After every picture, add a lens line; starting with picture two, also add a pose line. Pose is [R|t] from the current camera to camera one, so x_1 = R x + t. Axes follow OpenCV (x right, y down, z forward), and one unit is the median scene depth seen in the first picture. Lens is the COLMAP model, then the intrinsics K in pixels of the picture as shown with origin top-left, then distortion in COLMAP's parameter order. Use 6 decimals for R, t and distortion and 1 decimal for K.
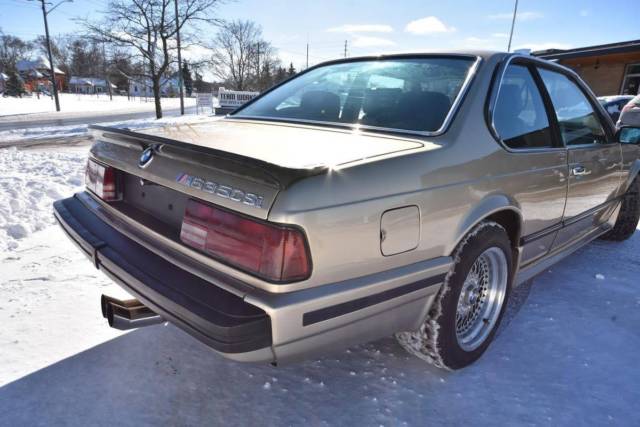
lens RADIAL K [[422.7, 0, 312.5], [0, 422.7, 214.6], [0, 0, 1]] dist [0.024077, 0.002651]
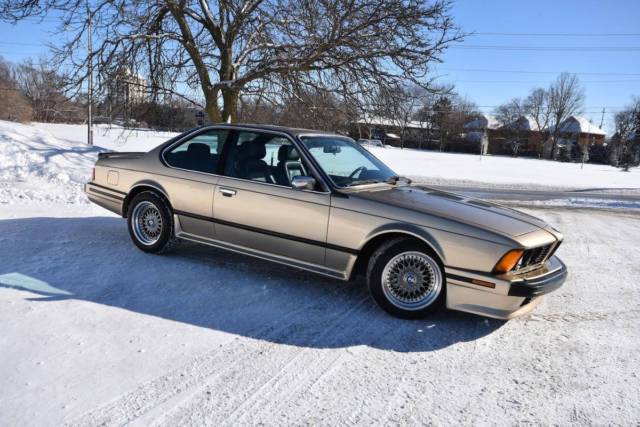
lens RADIAL K [[483.0, 0, 320.0], [0, 483.0, 213.5], [0, 0, 1]] dist [0.019196, 0.007399]
pose [[0.278346, 0.136541, -0.950726, 0.230534], [-0.312061, 0.948999, 0.044930, -0.019992], [0.908373, 0.284178, 0.306759, 0.072499]]
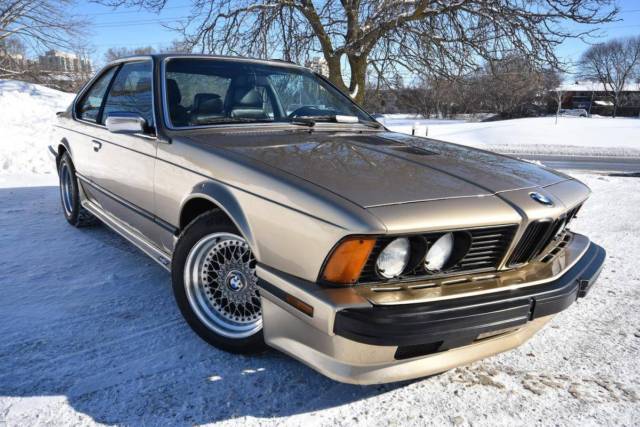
lens RADIAL K [[483.0, 0, 320.0], [0, 483.0, 213.5], [0, 0, 1]] dist [0.019196, 0.007399]
pose [[-0.101162, 0.176057, -0.979168, 0.180406], [-0.279206, 0.939639, 0.197796, -0.034176], [0.954888, 0.293399, -0.045900, 0.159980]]
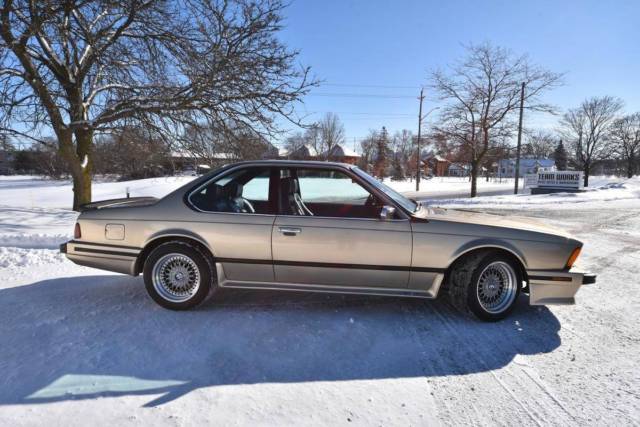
lens RADIAL K [[401.4, 0, 315.5], [0, 401.4, 214.7], [0, 0, 1]] dist [0.020661, 0.002382]
pose [[0.658364, 0.048725, -0.751121, 0.166760], [-0.181652, 0.978692, -0.095733, -0.003265], [0.730451, 0.199470, 0.653186, 0.008440]]
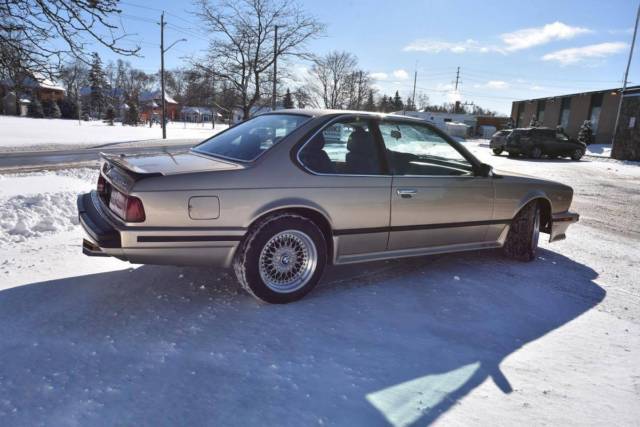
lens RADIAL K [[463.3, 0, 313.3], [0, 463.3, 214.5], [0, 0, 1]] dist [0.011612, 0.004766]
pose [[0.973046, 0.054418, -0.224100, 0.062167], [-0.072652, 0.994613, -0.073937, 0.010060], [0.218869, 0.088226, 0.971758, -0.052333]]
